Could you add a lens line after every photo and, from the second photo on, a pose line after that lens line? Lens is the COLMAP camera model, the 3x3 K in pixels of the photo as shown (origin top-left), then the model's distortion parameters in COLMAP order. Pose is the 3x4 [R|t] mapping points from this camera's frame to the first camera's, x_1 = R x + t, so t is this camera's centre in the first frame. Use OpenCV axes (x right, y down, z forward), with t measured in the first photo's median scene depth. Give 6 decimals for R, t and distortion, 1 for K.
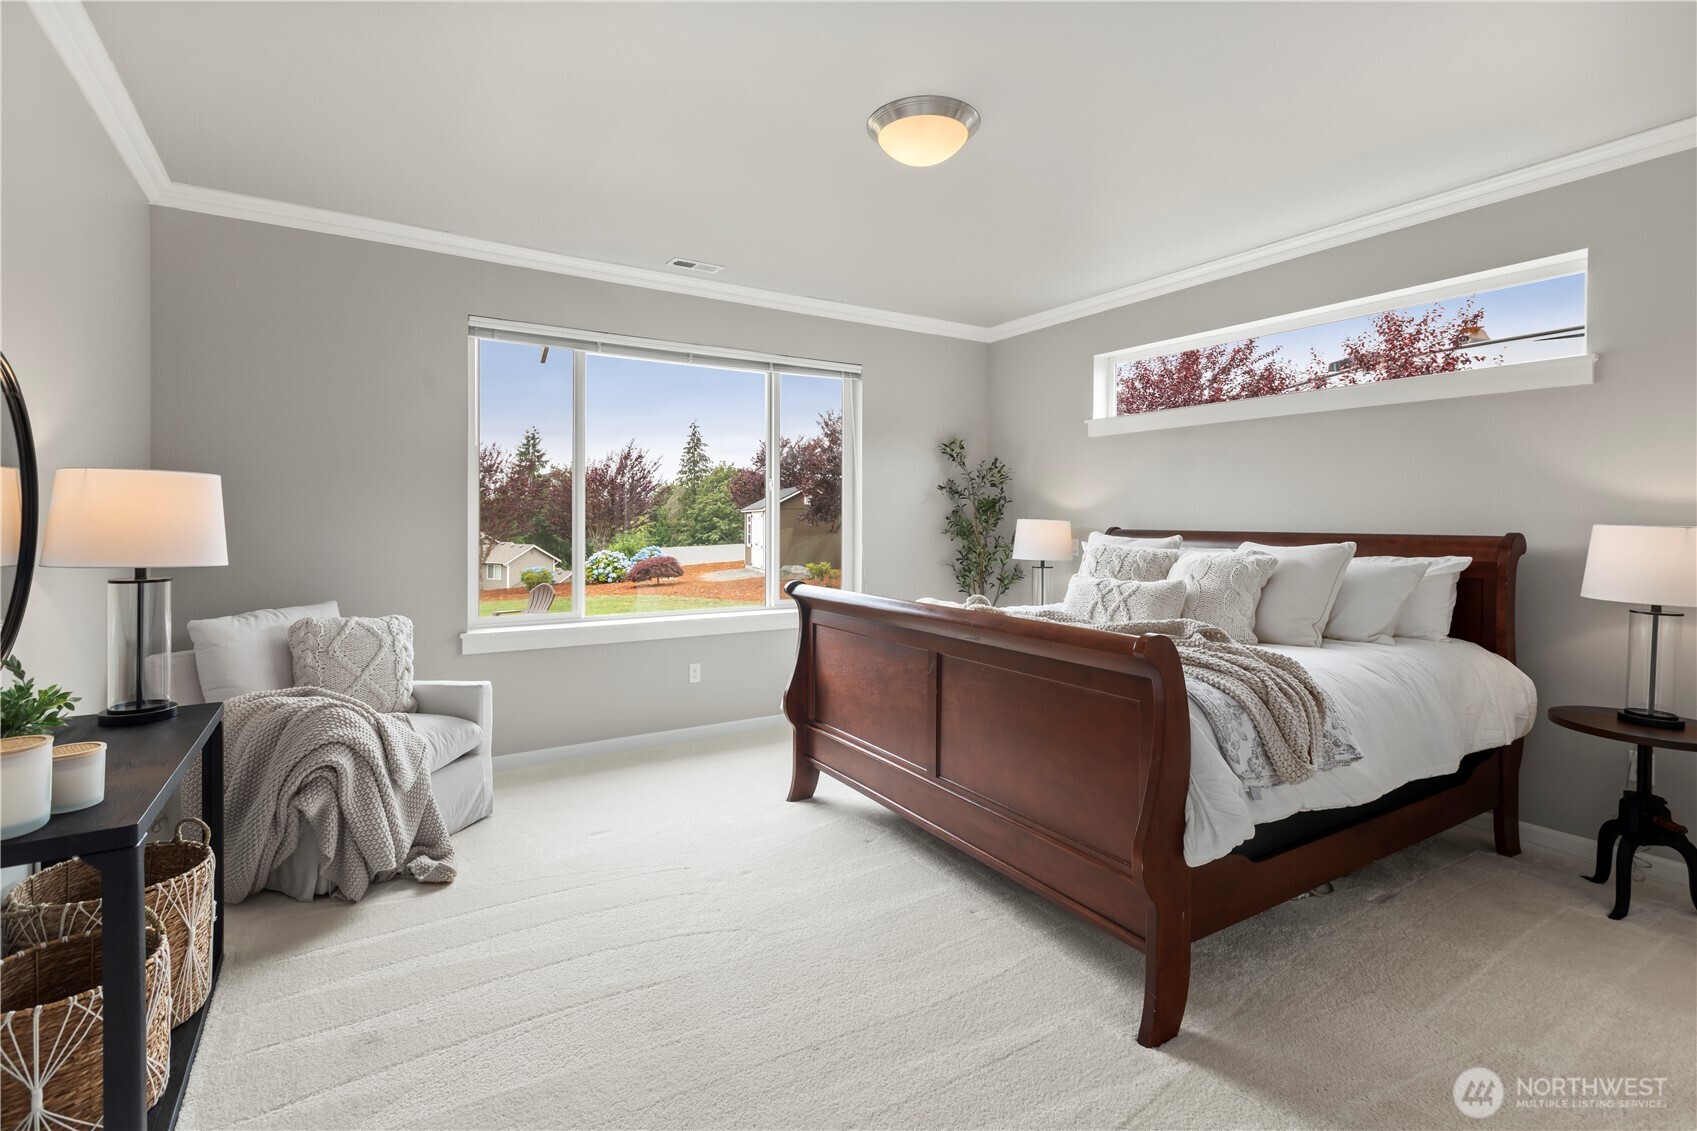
lens RADIAL K [[789.2, 0, 851.5], [0, 789.2, 531.0], [0, 0, 1]] dist [-0.000756, -0.000258]
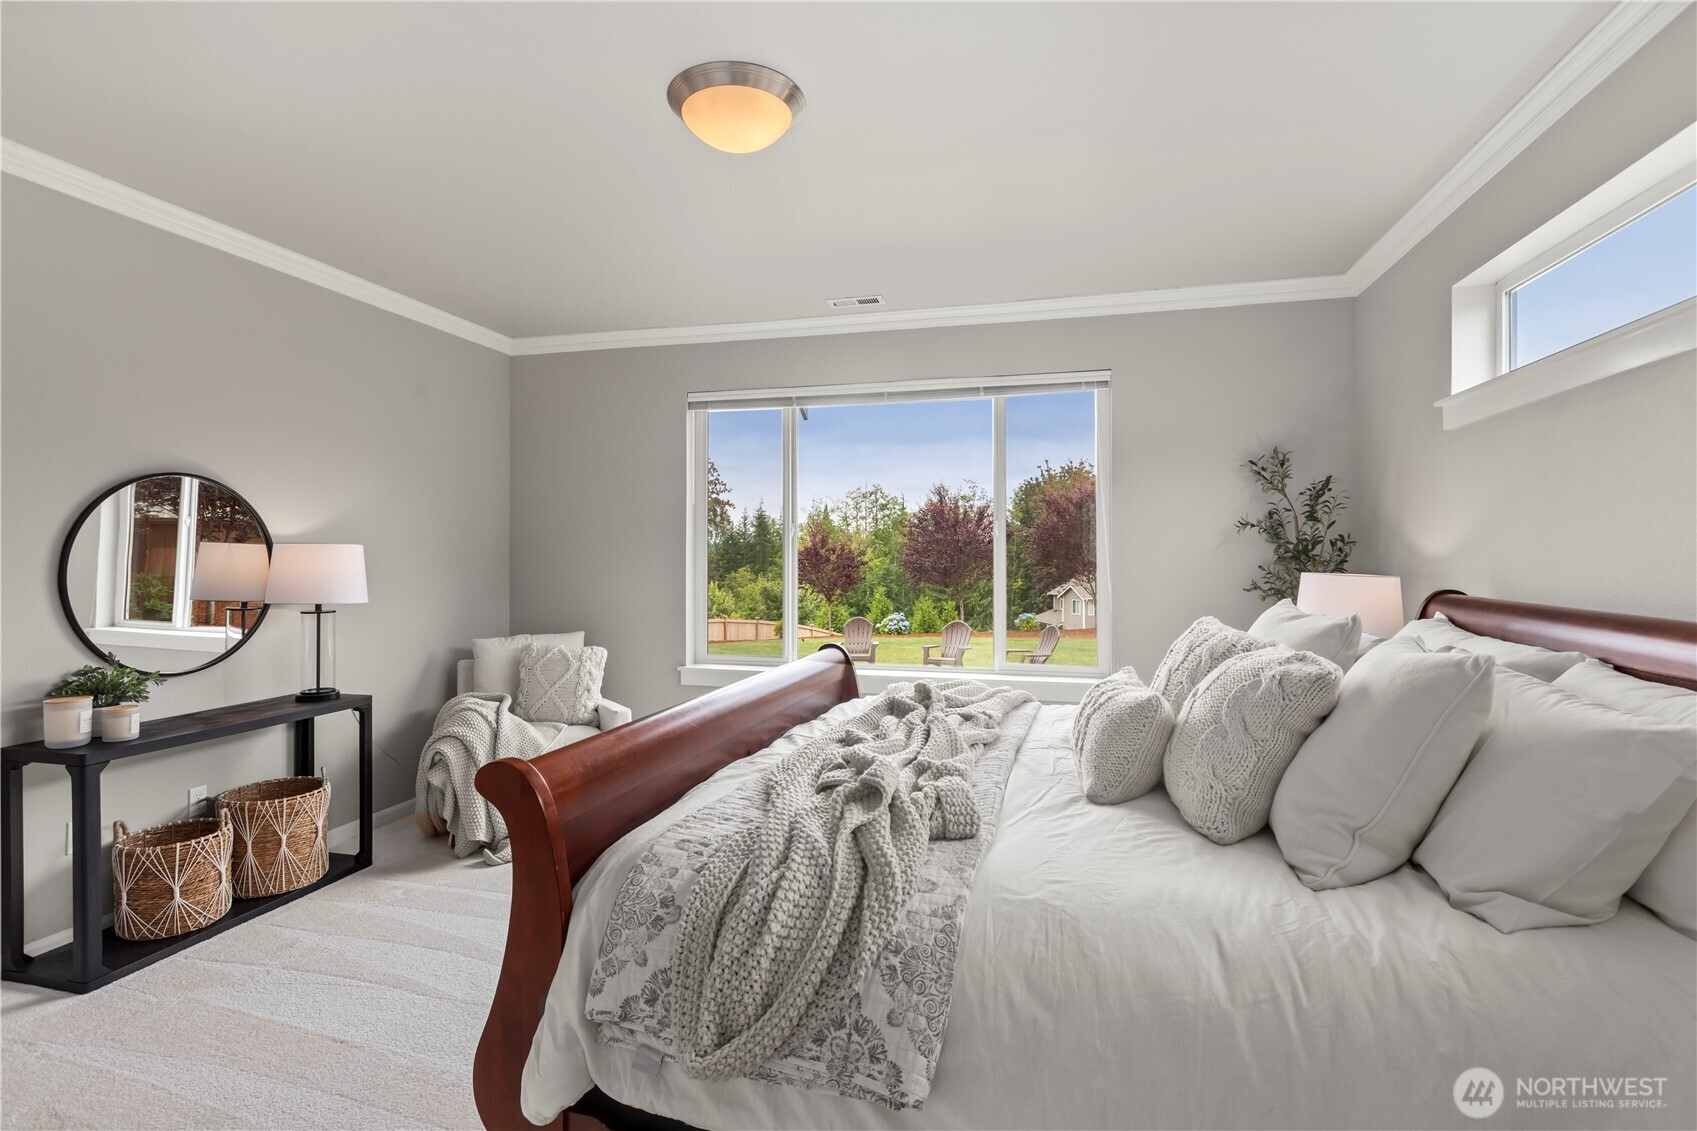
lens RADIAL K [[823.8, 0, 854.0], [0, 823.8, 549.4], [0, 0, 1]] dist [-0.005554, -0.000556]
pose [[0.676858, -0.005524, -0.736092, 0.574297], [-0.008802, 0.999840, -0.015597, -0.025802], [0.736061, 0.017036, 0.676701, 0.362546]]
